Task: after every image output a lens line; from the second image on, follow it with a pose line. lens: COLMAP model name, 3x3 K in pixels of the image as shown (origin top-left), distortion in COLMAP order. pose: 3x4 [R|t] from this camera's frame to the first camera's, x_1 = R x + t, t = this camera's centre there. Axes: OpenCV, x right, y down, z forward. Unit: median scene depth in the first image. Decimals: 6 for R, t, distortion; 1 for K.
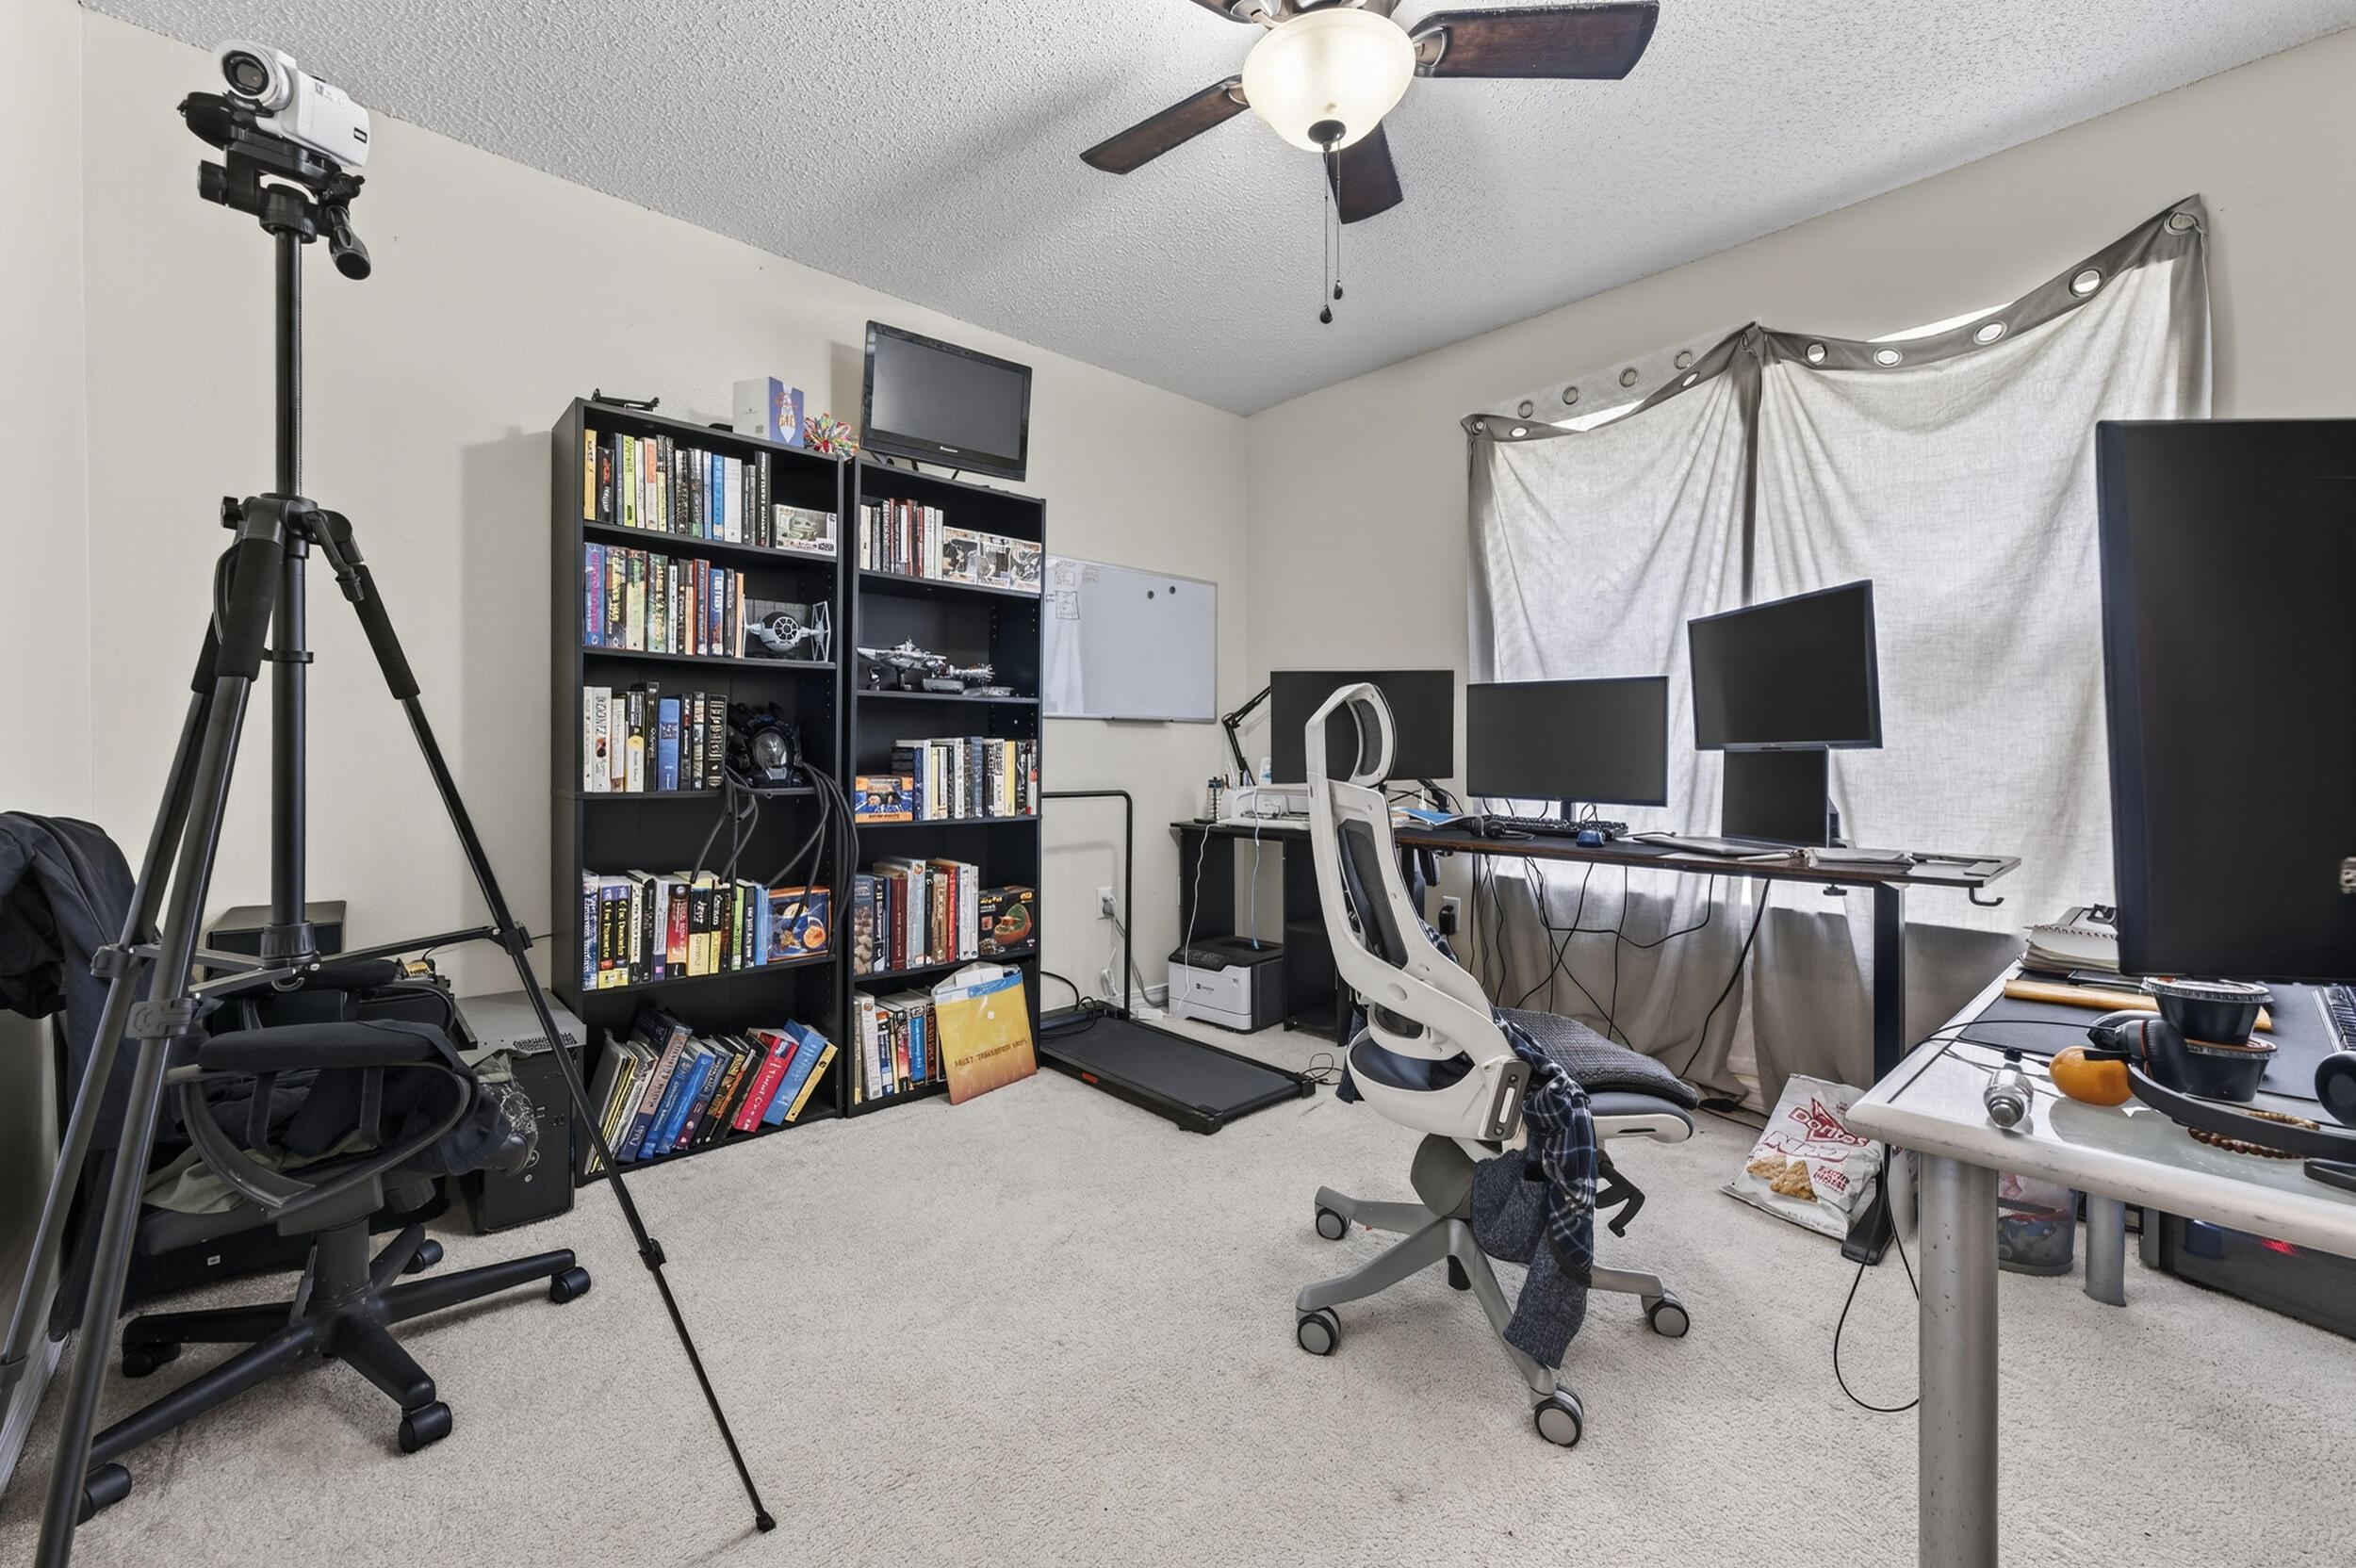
lens RADIAL K [[950.7, 0, 1177.4], [0, 950.7, 774.3], [0, 0, 1]] dist [0.000093, 0.000037]
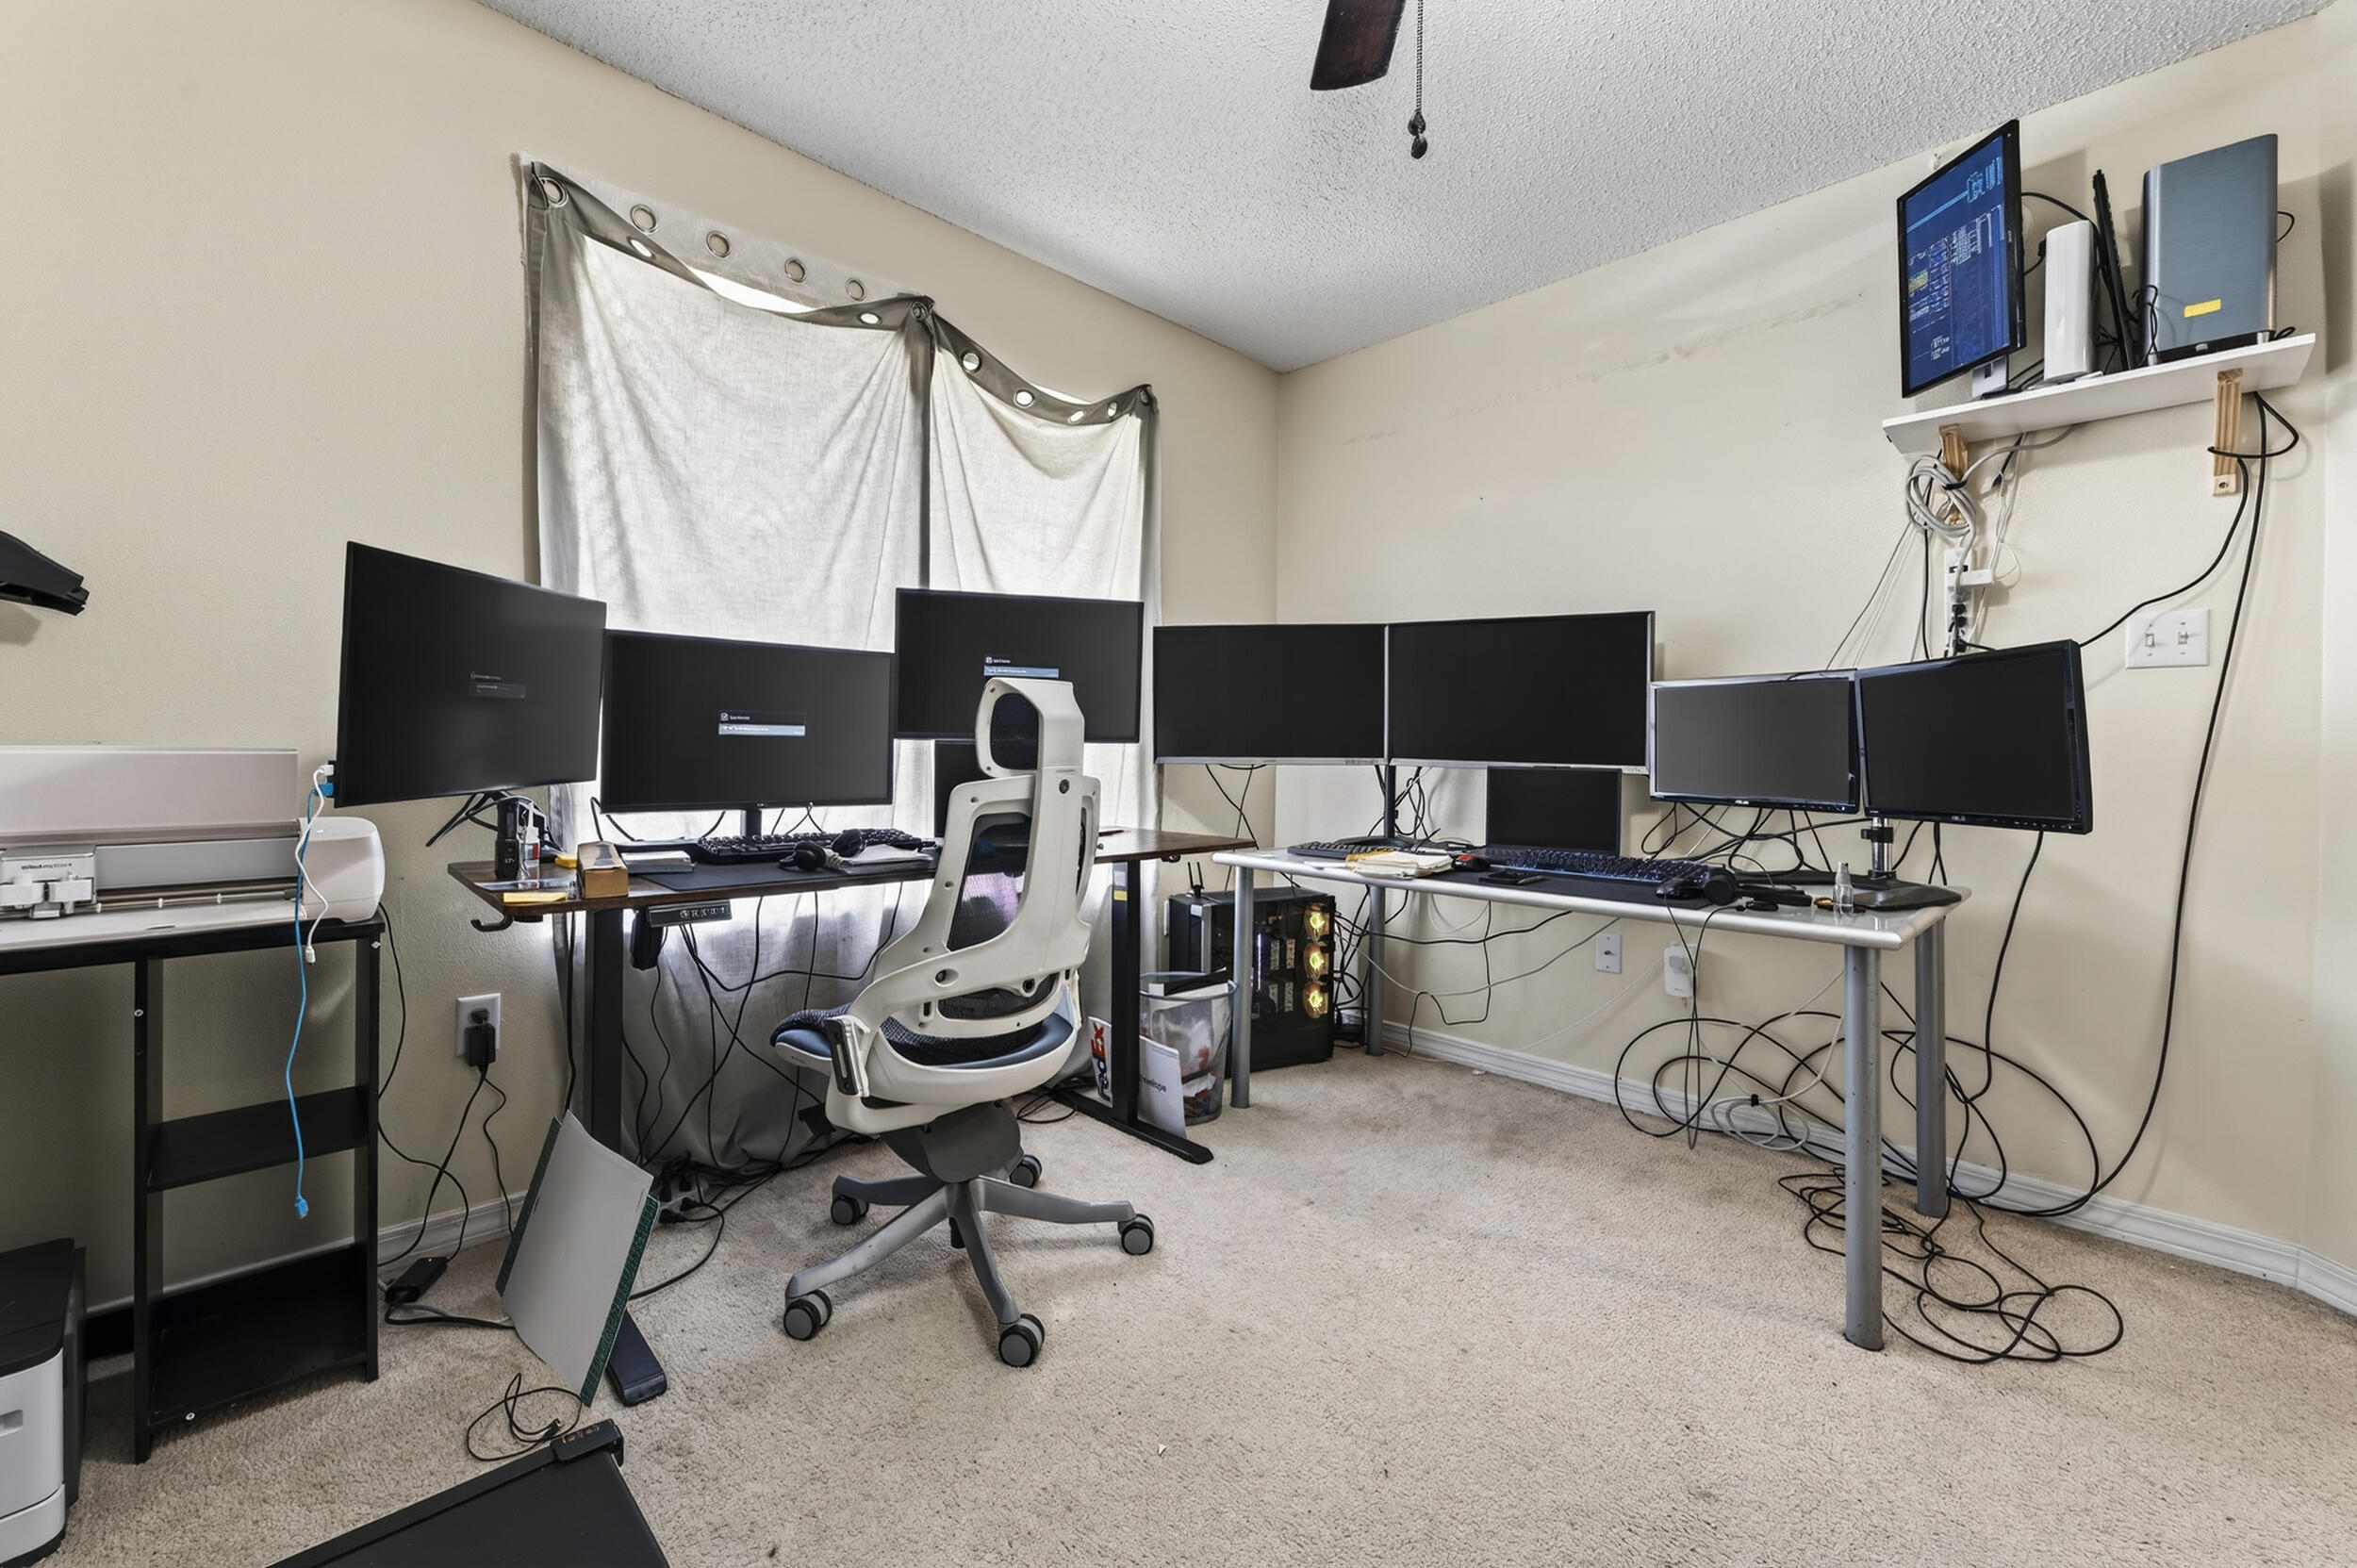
lens RADIAL K [[951.2, 0, 1177.9], [0, 951.2, 774.3], [0, 0, 1]] dist [0.000093, 0.000037]
pose [[-0.037423, -0.018894, 0.999121, -0.360278], [0.019525, 0.999617, 0.019635, -0.005988], [-0.999109, 0.020243, -0.037040, 0.763770]]
